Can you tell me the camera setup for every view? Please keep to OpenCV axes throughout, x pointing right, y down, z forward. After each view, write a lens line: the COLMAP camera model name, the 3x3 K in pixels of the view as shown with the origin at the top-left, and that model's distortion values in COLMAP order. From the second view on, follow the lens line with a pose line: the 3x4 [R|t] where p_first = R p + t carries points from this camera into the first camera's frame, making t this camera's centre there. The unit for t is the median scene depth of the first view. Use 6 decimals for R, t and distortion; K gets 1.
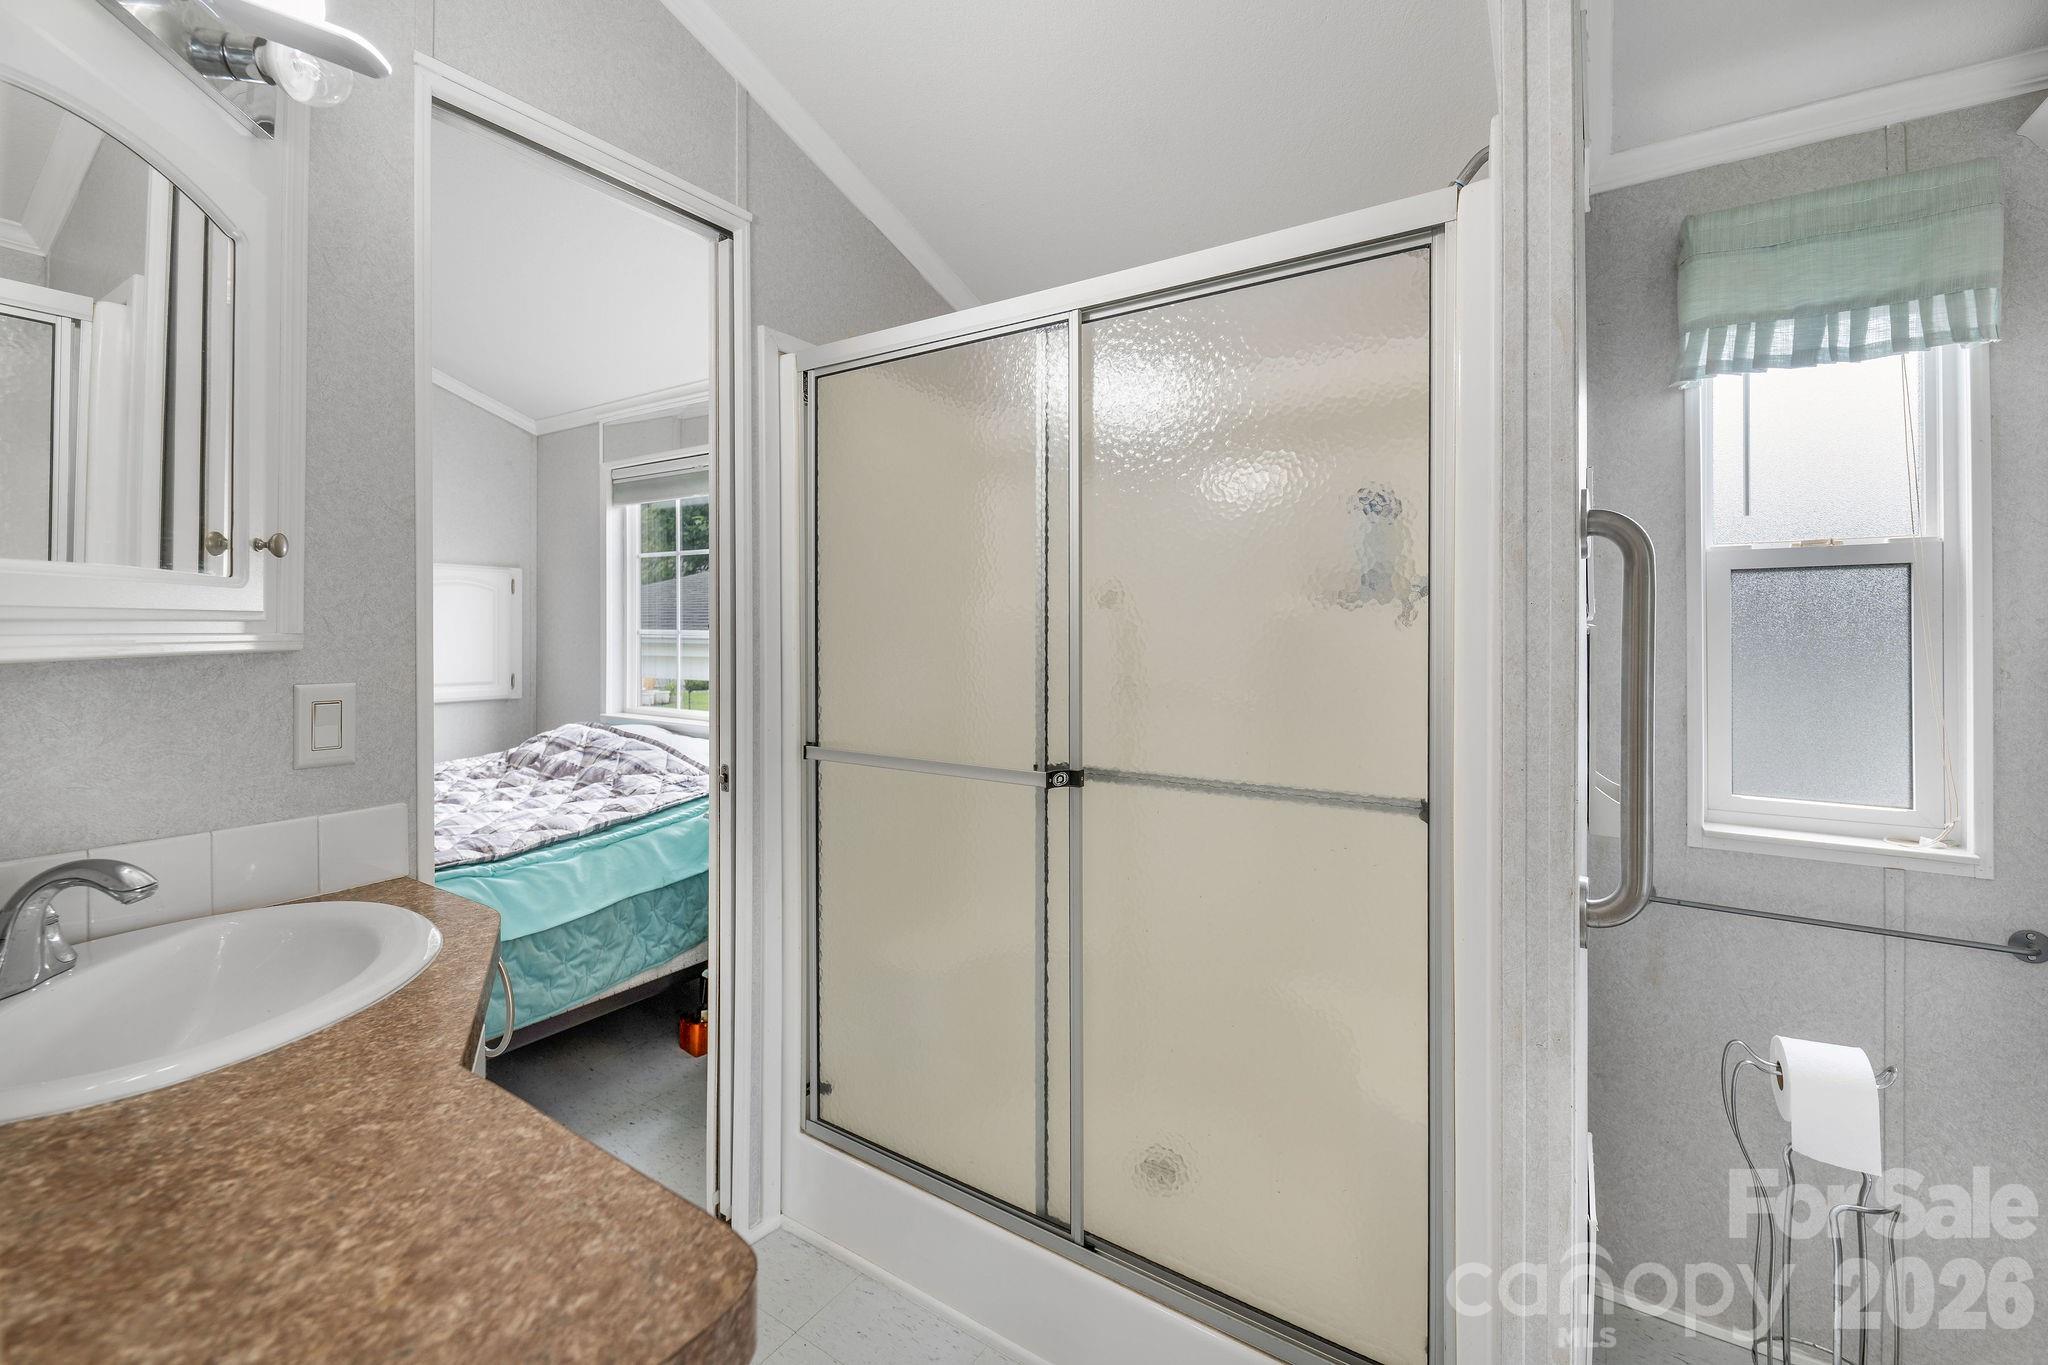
lens RADIAL K [[848.2, 0, 1015.8], [0, 848.2, 632.3], [0, 0, 1]] dist [0.011089, -0.000243]
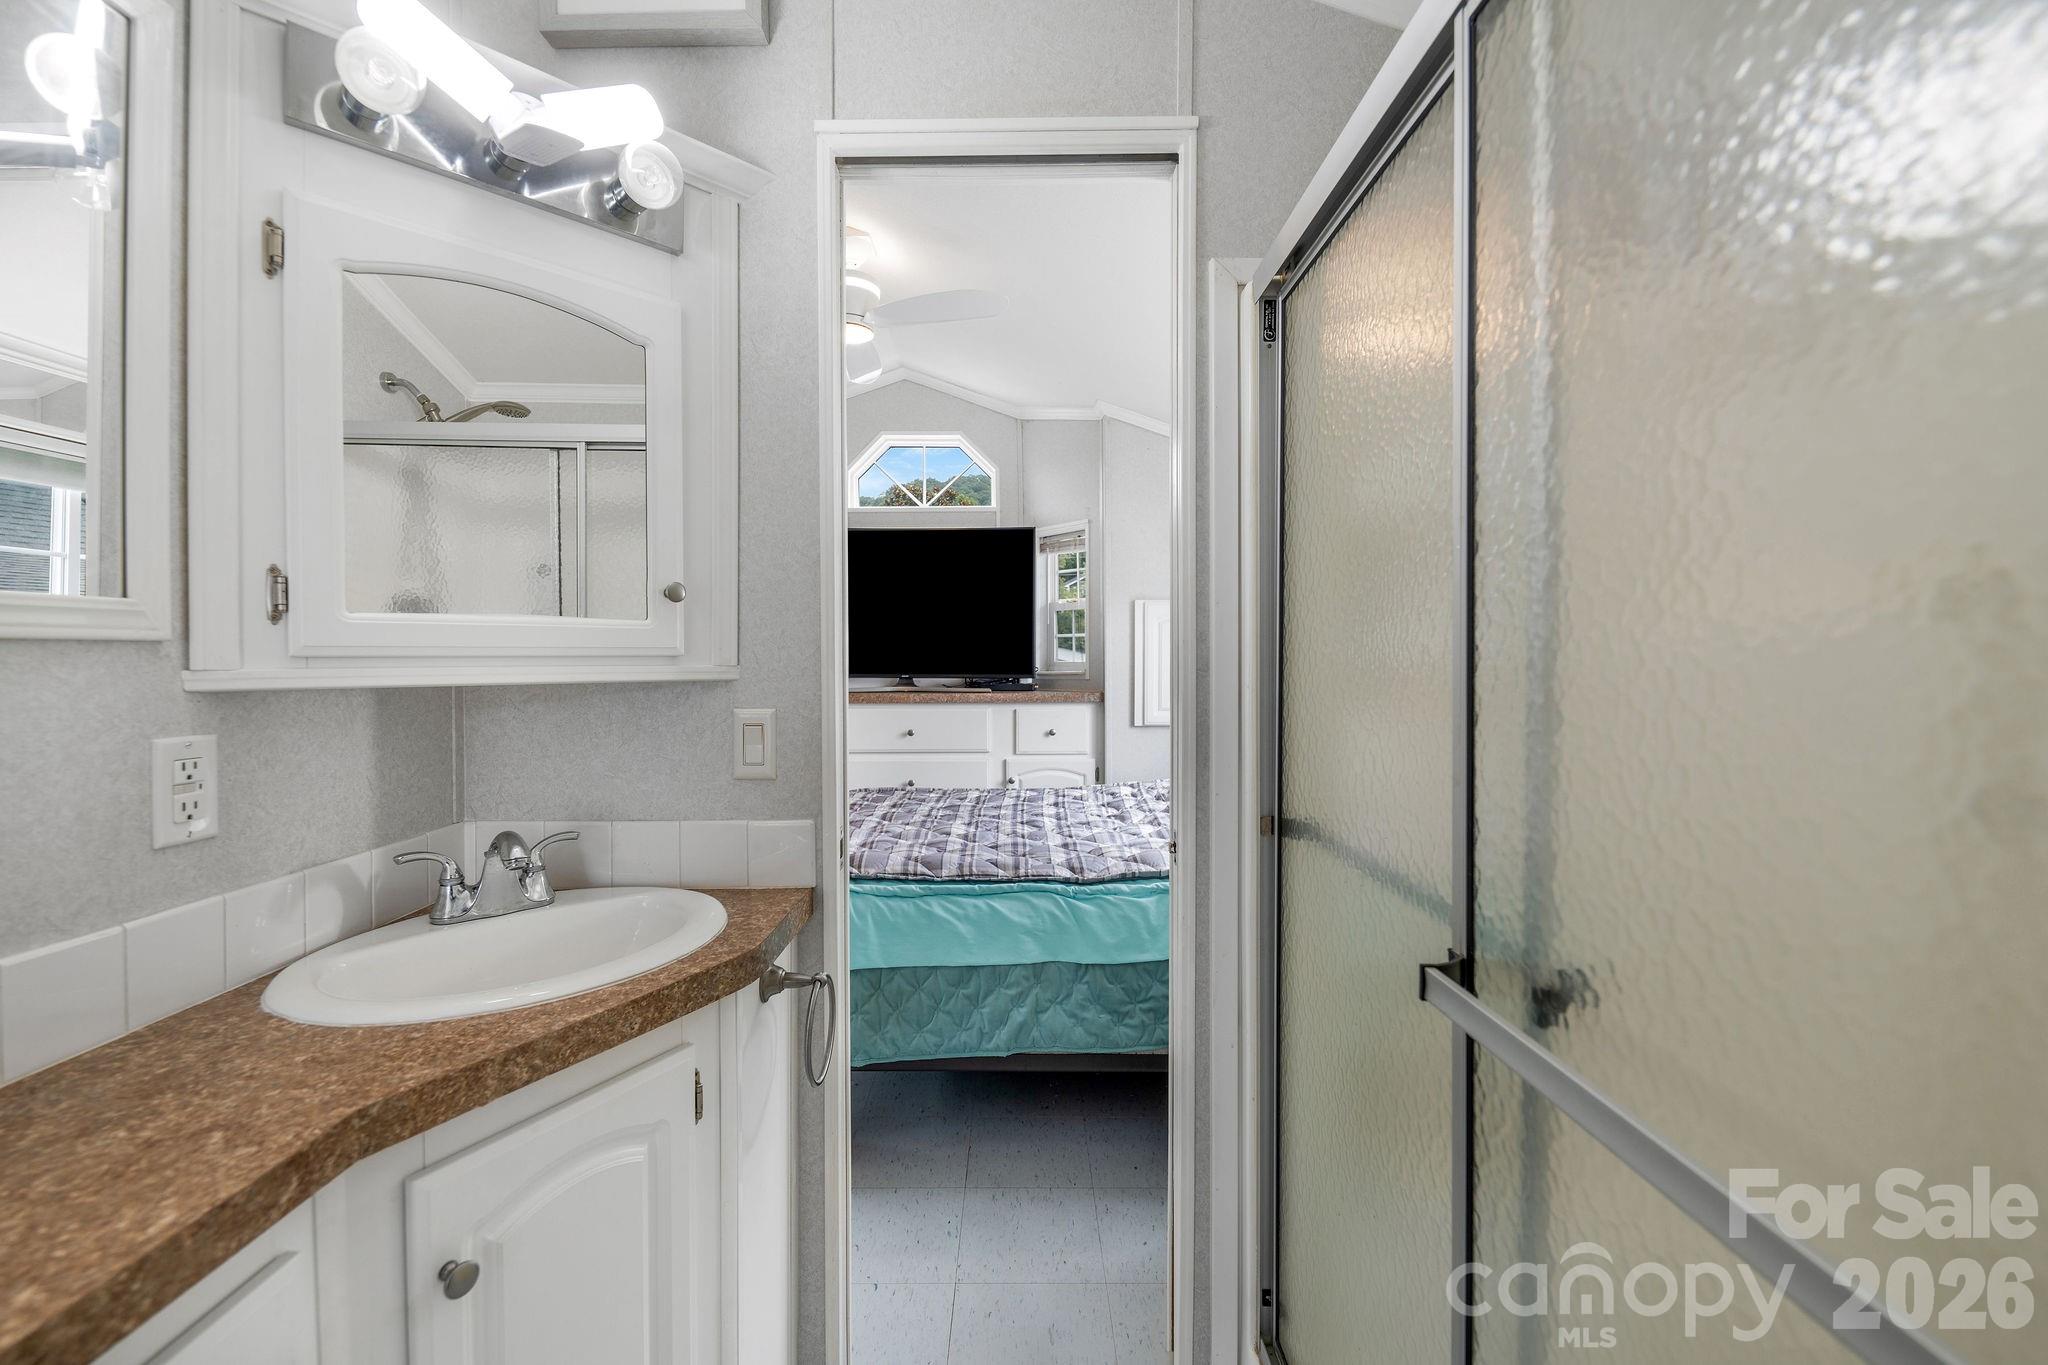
lens RADIAL K [[832.8, 0, 1026.2], [0, 832.8, 668.8], [0, 0, 1]] dist [-0.000173, -0.000651]
pose [[0.555703, 0.009125, -0.831331, 0.185221], [-0.000919, 0.999946, 0.010362, -0.003309], [0.831380, -0.004994, 0.555681, 0.366190]]
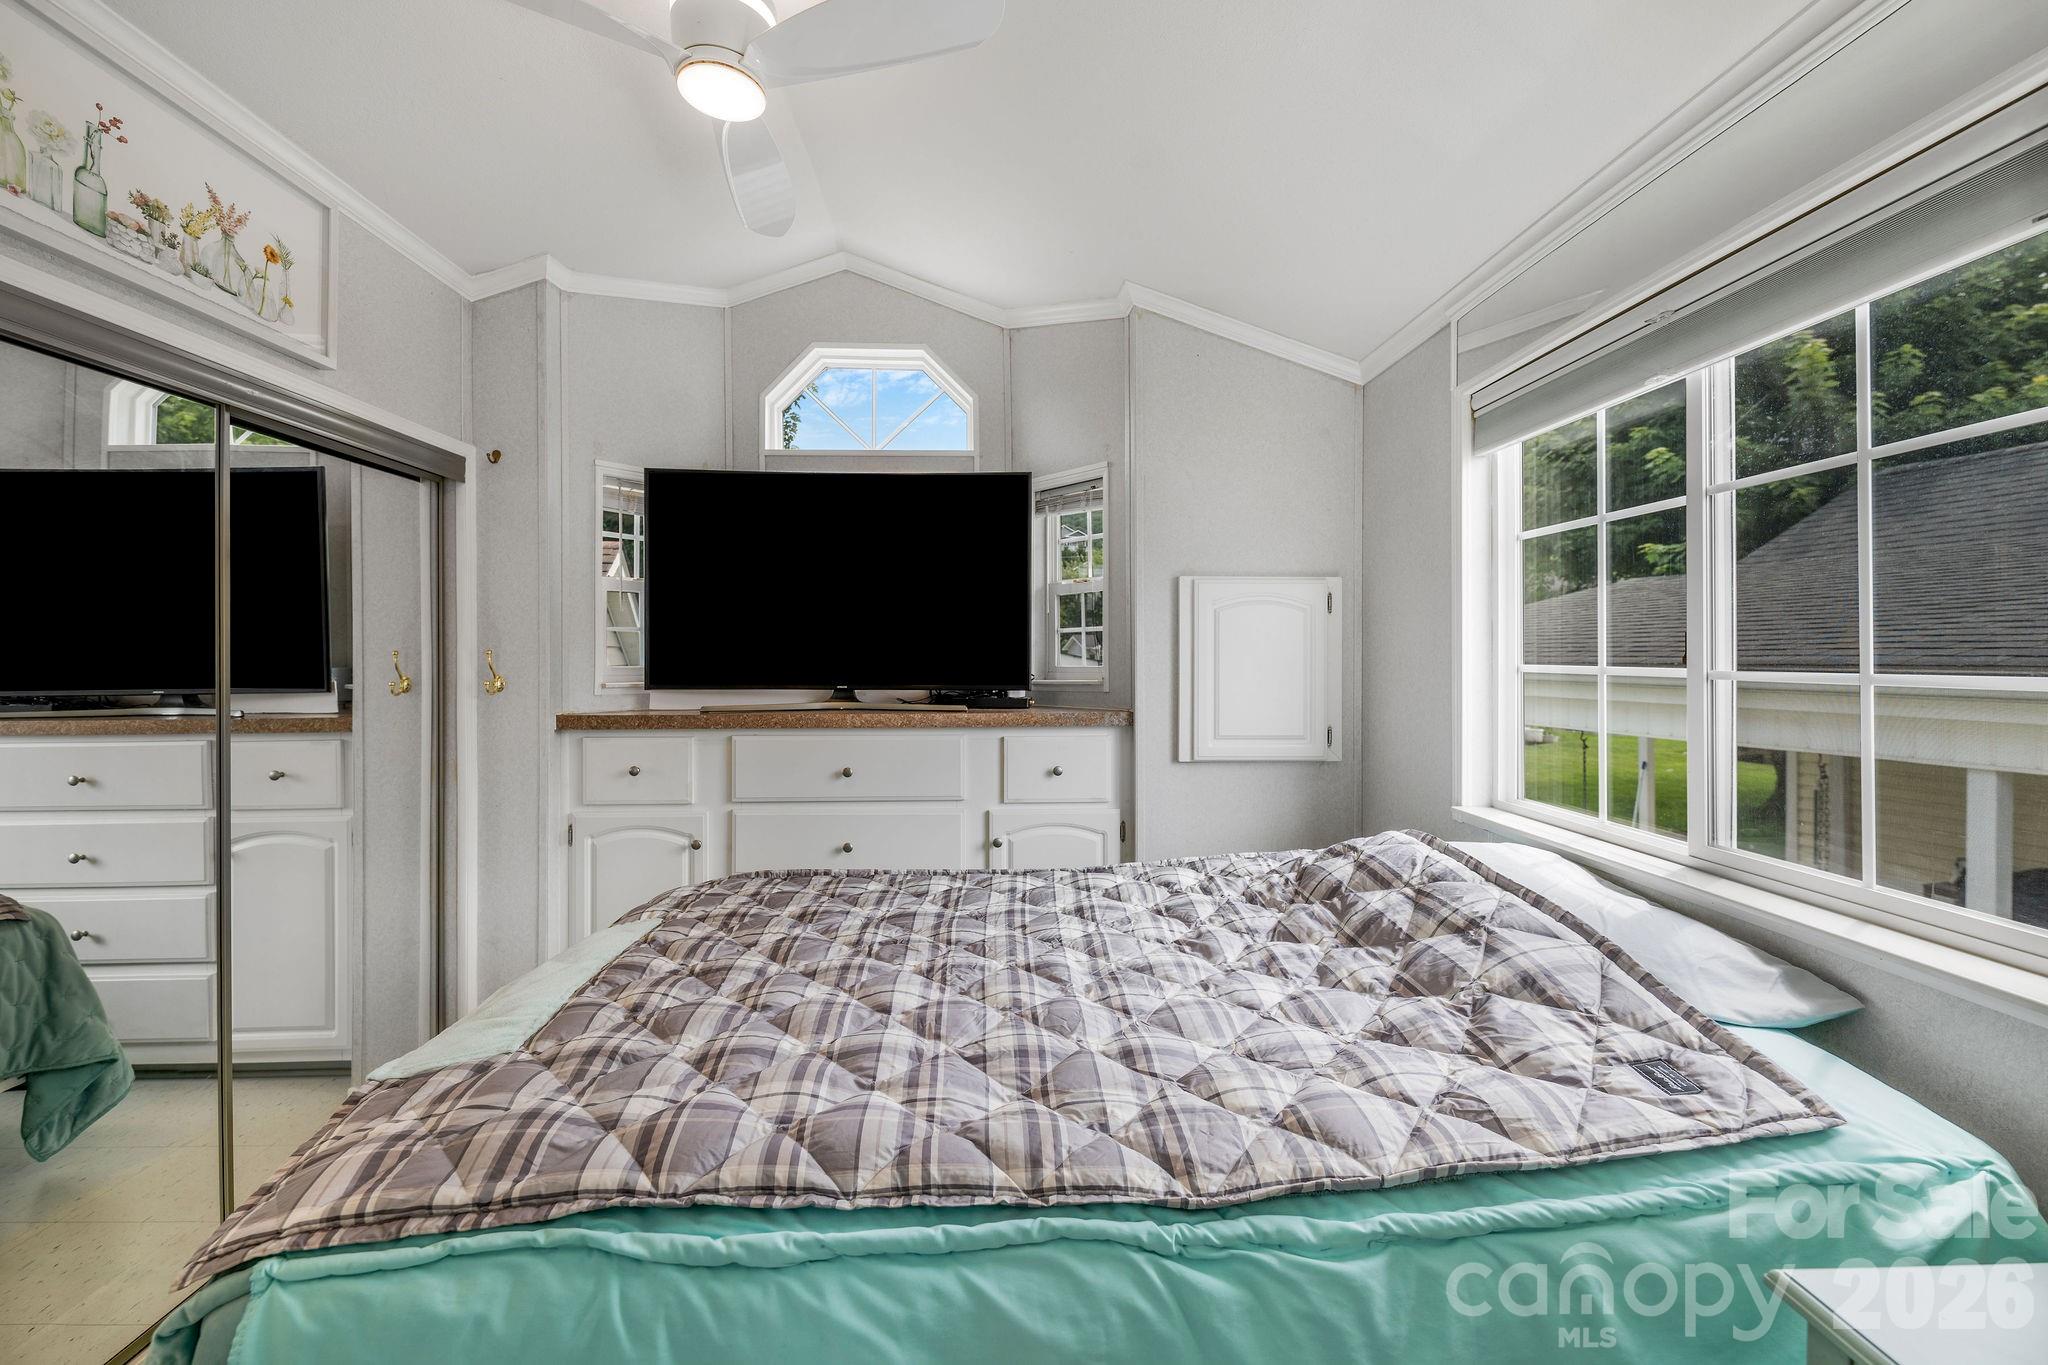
lens RADIAL K [[819.7, 0, 1029.2], [0, 819.7, 654.4], [0, 0, 1]] dist [0.000491, -0.000920]
pose [[0.587379, -0.005540, -0.809293, -0.307848], [-0.001661, 0.999966, -0.008050, -0.008523], [0.809311, 0.006073, 0.587350, 0.659283]]
